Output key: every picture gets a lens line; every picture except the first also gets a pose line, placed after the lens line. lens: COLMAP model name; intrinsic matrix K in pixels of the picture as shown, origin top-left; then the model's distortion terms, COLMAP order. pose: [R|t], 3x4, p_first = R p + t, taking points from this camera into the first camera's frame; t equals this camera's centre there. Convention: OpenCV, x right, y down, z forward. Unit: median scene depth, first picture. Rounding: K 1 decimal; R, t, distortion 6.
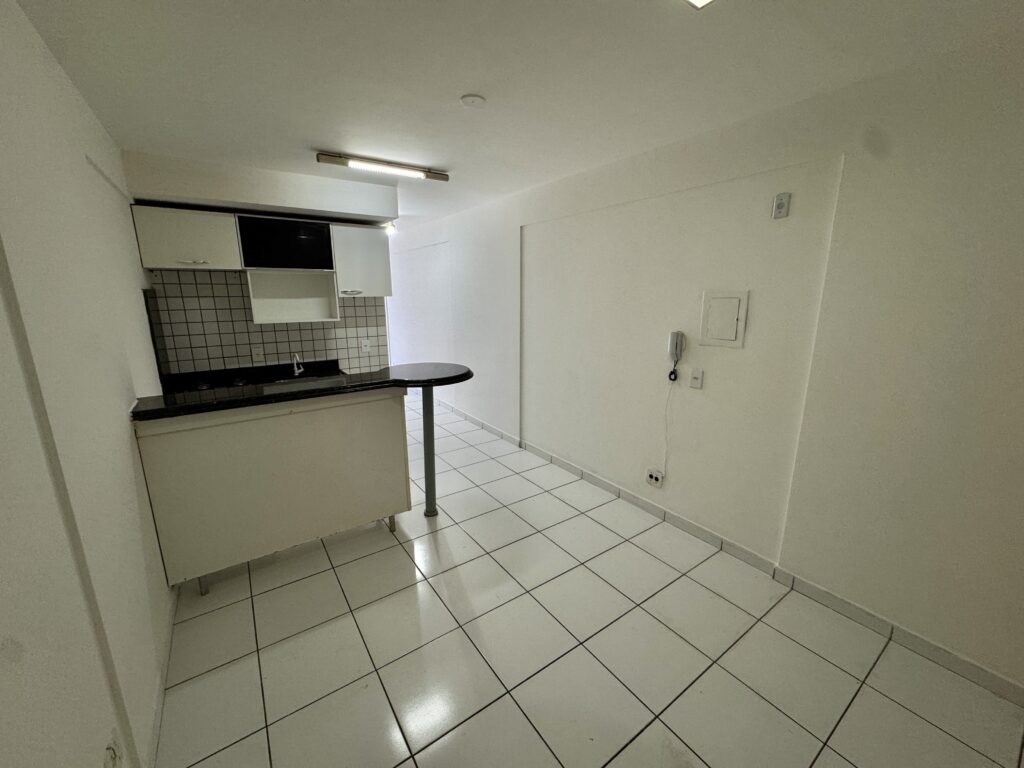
lens RADIAL K [[407.3, 0, 513.2], [0, 407.3, 382.6], [0, 0, 1]] dist [-0.004879, 0.001033]
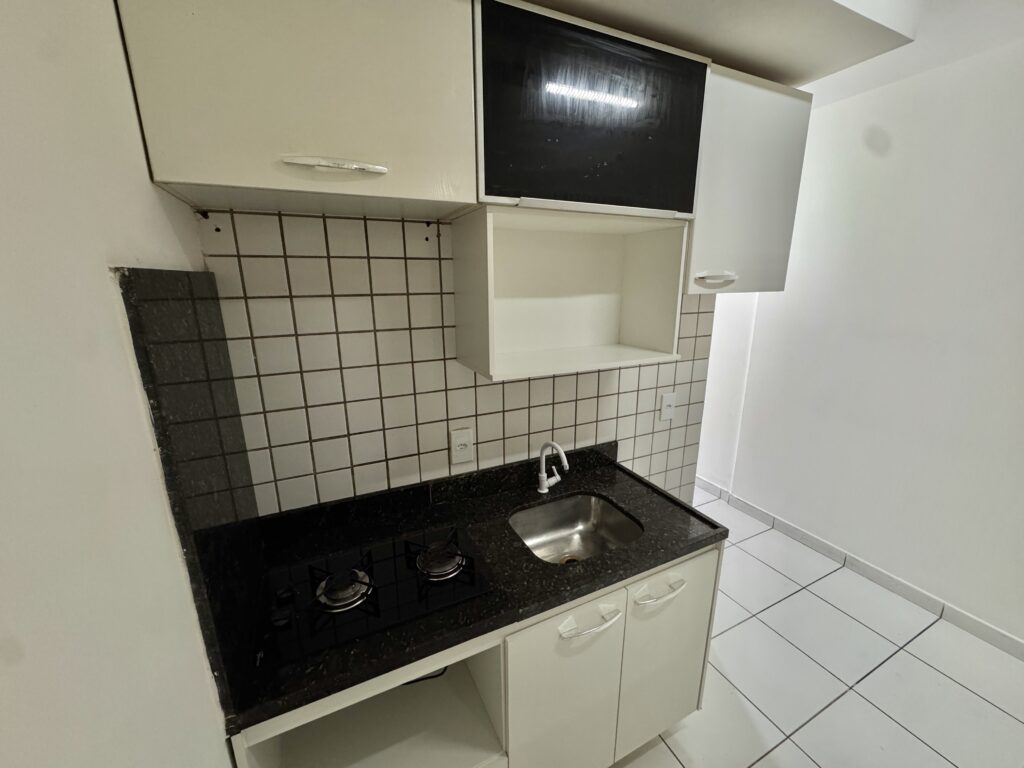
lens RADIAL K [[407.3, 0, 510.4], [0, 407.3, 381.0], [0, 0, 1]] dist [-0.004879, 0.001033]
pose [[0.986175, 0.032498, -0.162487, -0.521380], [-0.029007, 0.999296, 0.023814, -0.139092], [0.163146, -0.018772, 0.986423, 0.627578]]
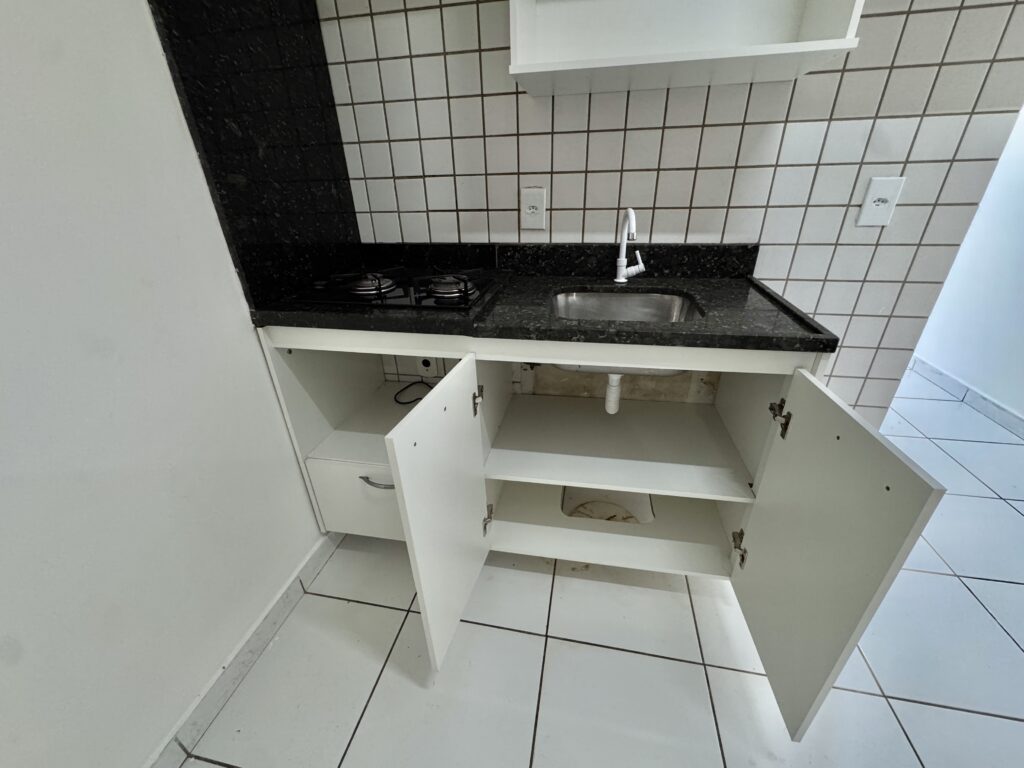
lens RADIAL K [[407.3, 0, 516.5], [0, 407.3, 386.0], [0, 0, 1]] dist [-0.004879, 0.001033]
pose [[0.689864, 0.310487, -0.653977, -0.360458], [-0.133251, 0.942384, 0.306850, -0.030241], [0.711570, -0.124542, 0.691489, 0.724412]]
